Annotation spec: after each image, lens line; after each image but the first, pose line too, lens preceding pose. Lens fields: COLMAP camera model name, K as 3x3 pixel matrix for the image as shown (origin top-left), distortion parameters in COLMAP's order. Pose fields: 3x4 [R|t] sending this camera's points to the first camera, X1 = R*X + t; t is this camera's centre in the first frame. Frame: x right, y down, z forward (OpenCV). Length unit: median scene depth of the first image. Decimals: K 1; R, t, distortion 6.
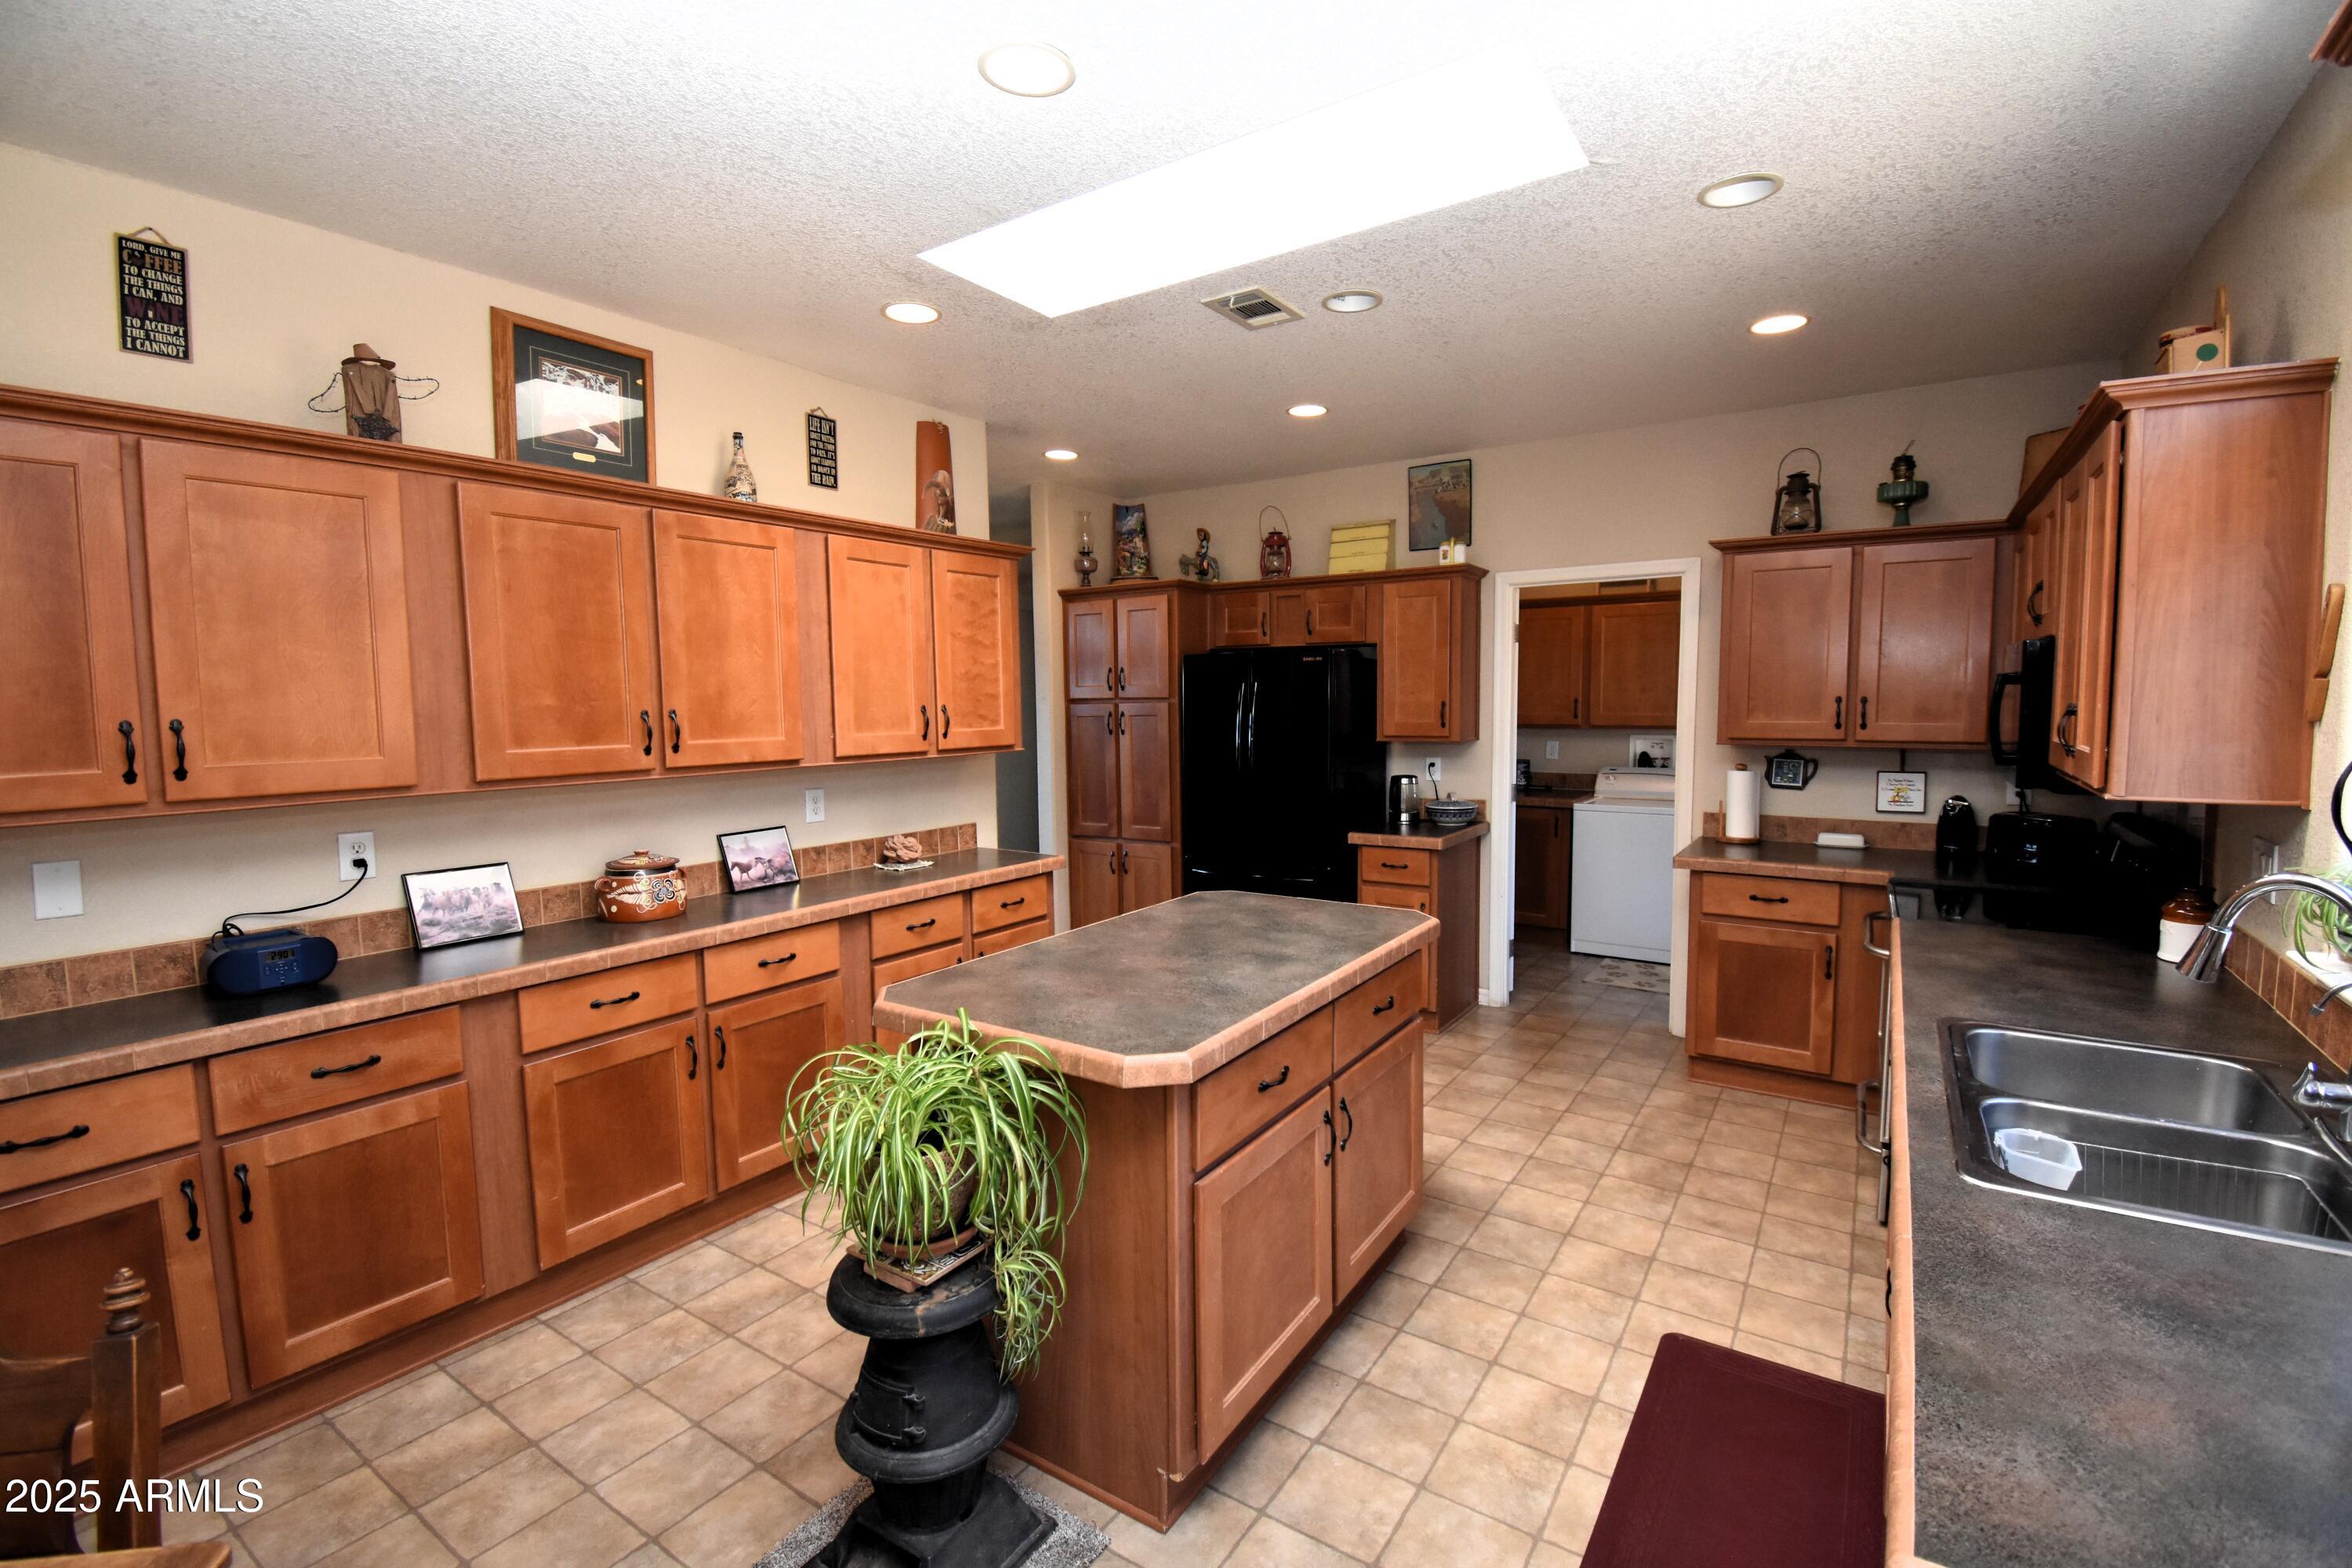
lens RADIAL K [[1027.0, 0, 1183.6], [0, 1027.0, 774.5], [0, 0, 1]] dist [0.000815, -0.000449]
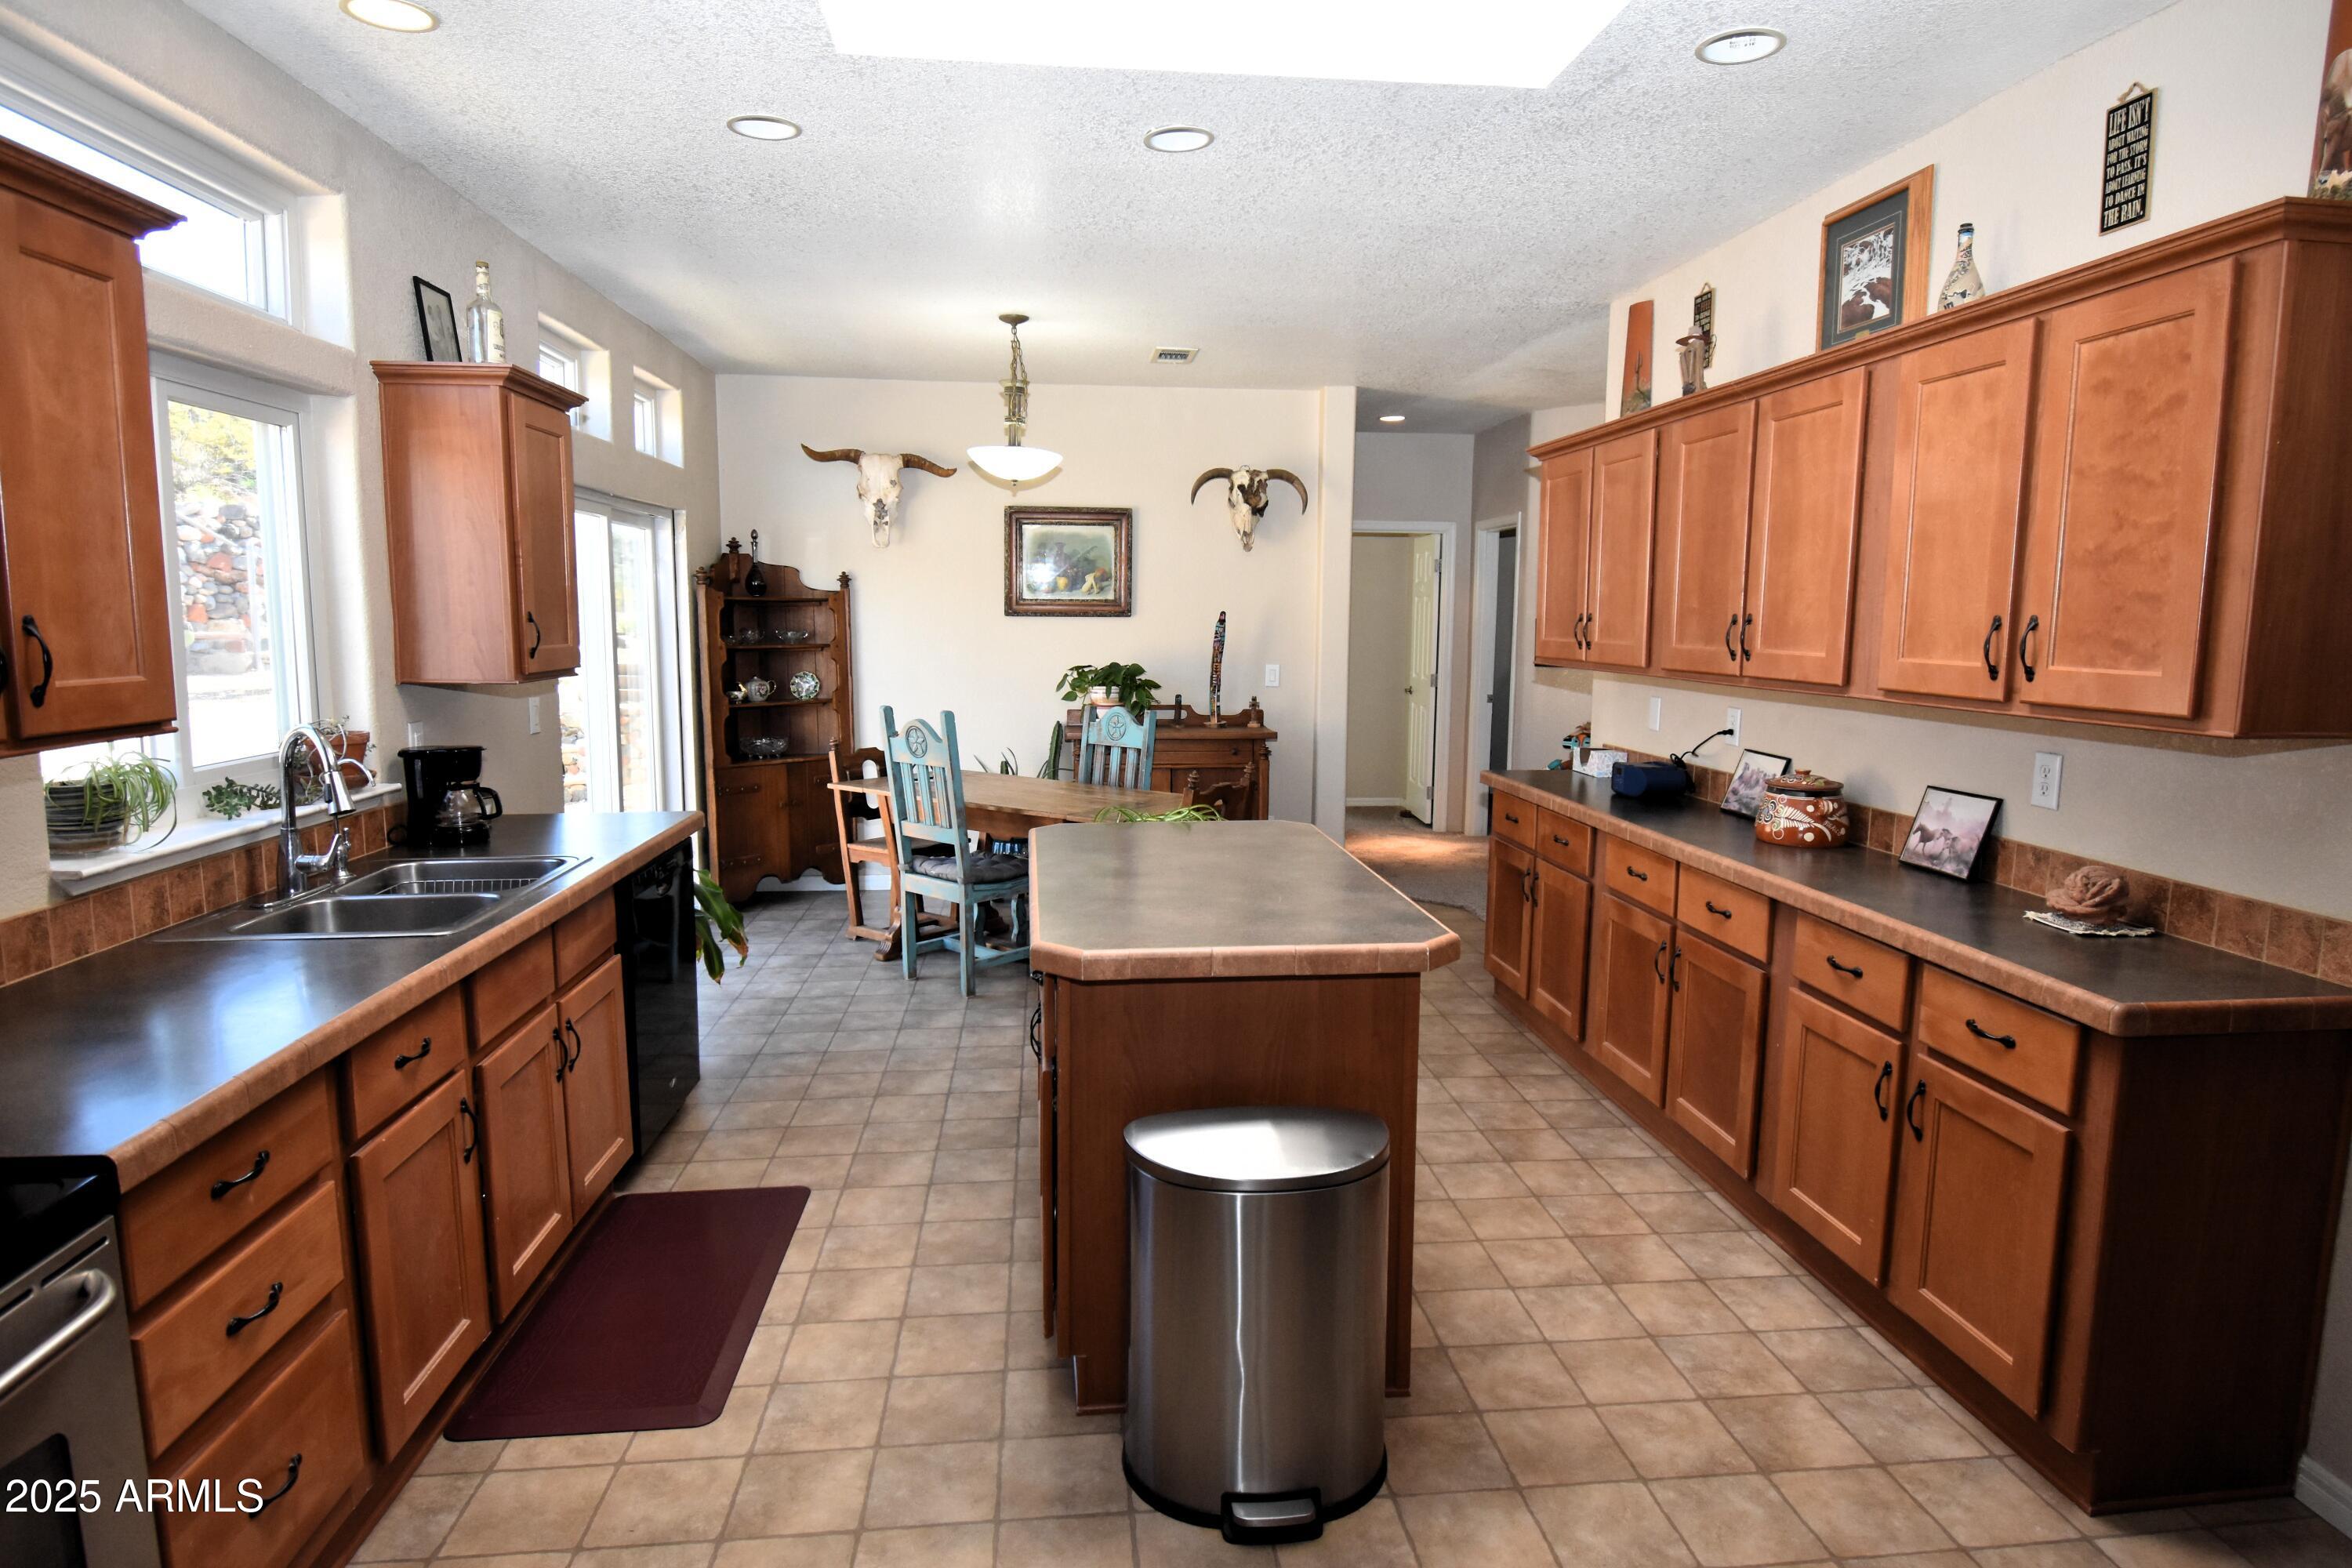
lens RADIAL K [[1263.4, 0, 1176.7], [0, 1263.4, 774.0], [0, 0, 1]] dist [0.000074, -0.001818]
pose [[-0.756318, 0.088528, -0.648187, 0.621569], [-0.050301, 0.979999, 0.192538, -0.110786], [0.652268, 0.178225, -0.736738, 1.468201]]
